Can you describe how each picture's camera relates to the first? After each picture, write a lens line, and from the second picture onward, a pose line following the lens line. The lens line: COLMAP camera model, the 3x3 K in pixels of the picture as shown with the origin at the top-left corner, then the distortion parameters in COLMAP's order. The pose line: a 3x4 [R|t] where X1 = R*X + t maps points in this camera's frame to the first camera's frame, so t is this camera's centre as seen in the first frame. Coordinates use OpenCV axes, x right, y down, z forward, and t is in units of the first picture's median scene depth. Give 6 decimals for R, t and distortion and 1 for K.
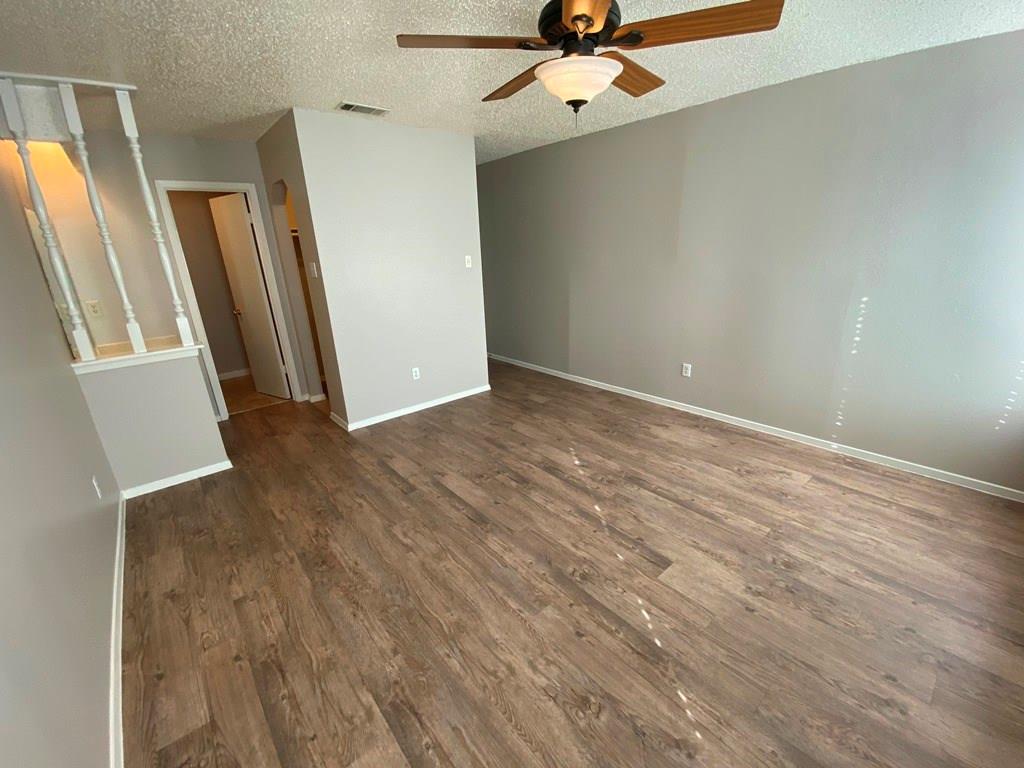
lens RADIAL K [[412.3, 0, 506.0], [0, 412.3, 384.6], [0, 0, 1]] dist [0.020925, -0.020601]
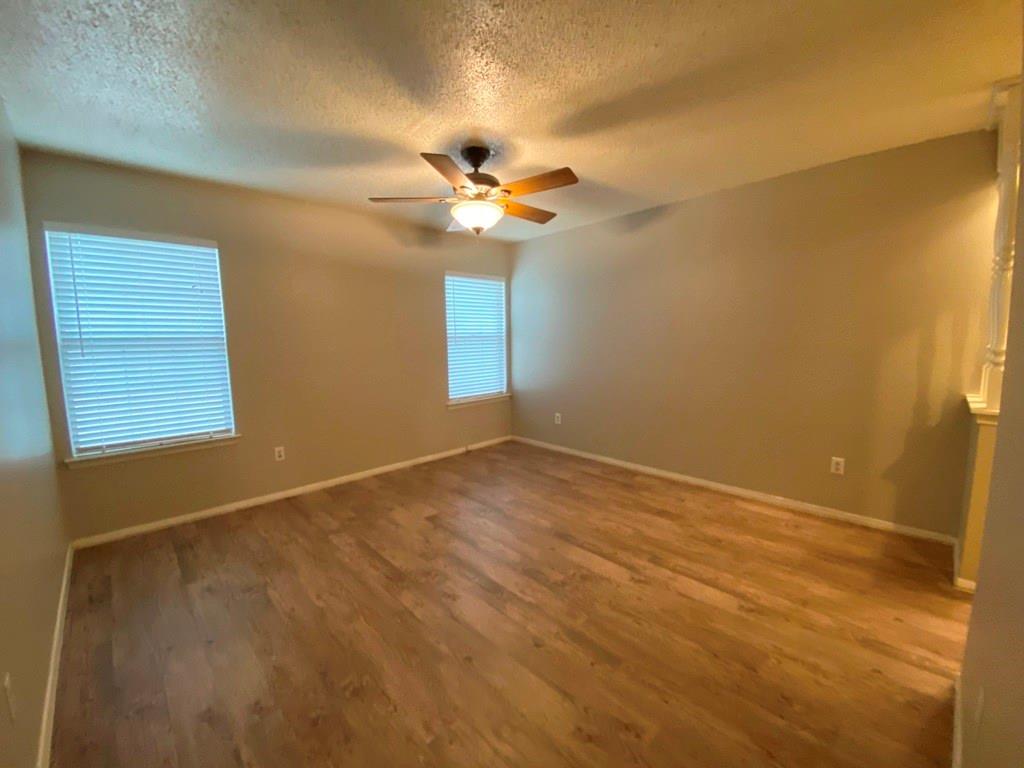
lens RADIAL K [[412.6, 0, 510.5], [0, 412.6, 385.9], [0, 0, 1]] dist [0.043713, -0.036435]
pose [[-0.996478, 0.060742, -0.057811, 0.126335], [0.030870, 0.906721, 0.420599, -0.559143], [0.077966, 0.417333, -0.905403, 1.917076]]
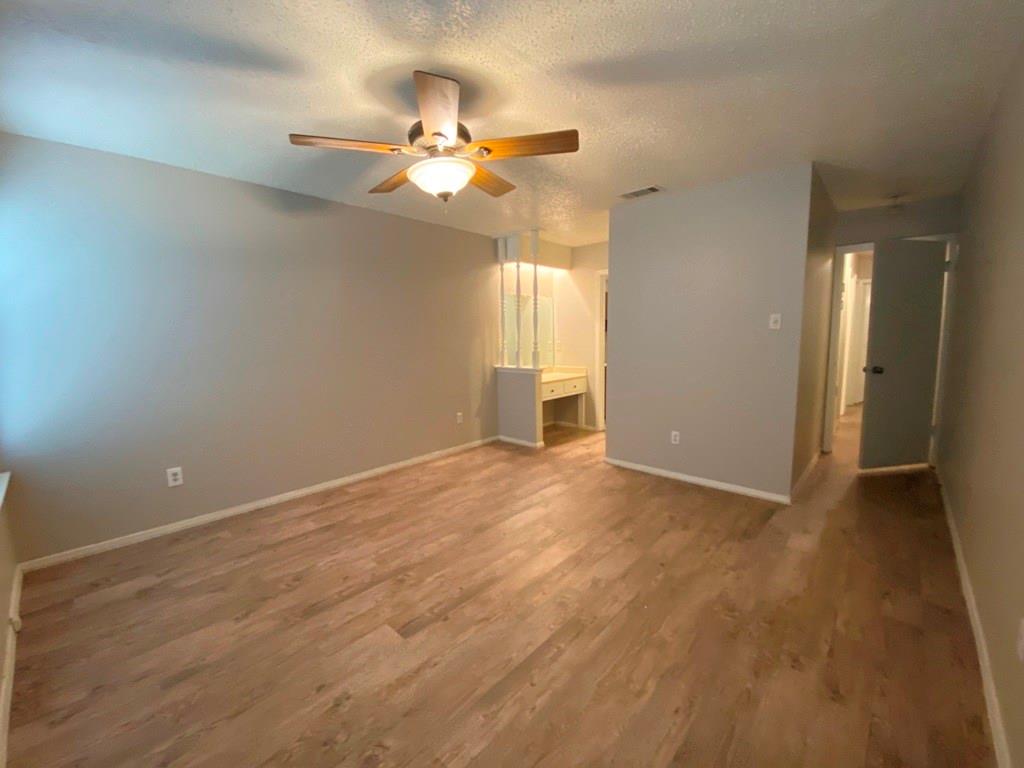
lens RADIAL K [[412.6, 0, 510.5], [0, 412.6, 385.9], [0, 0, 1]] dist [0.043713, -0.036435]
pose [[0.125562, 0.160297, -0.979050, 1.072351], [-0.298456, 0.947248, 0.116814, -0.231609], [0.946128, 0.277536, 0.166780, 0.795782]]
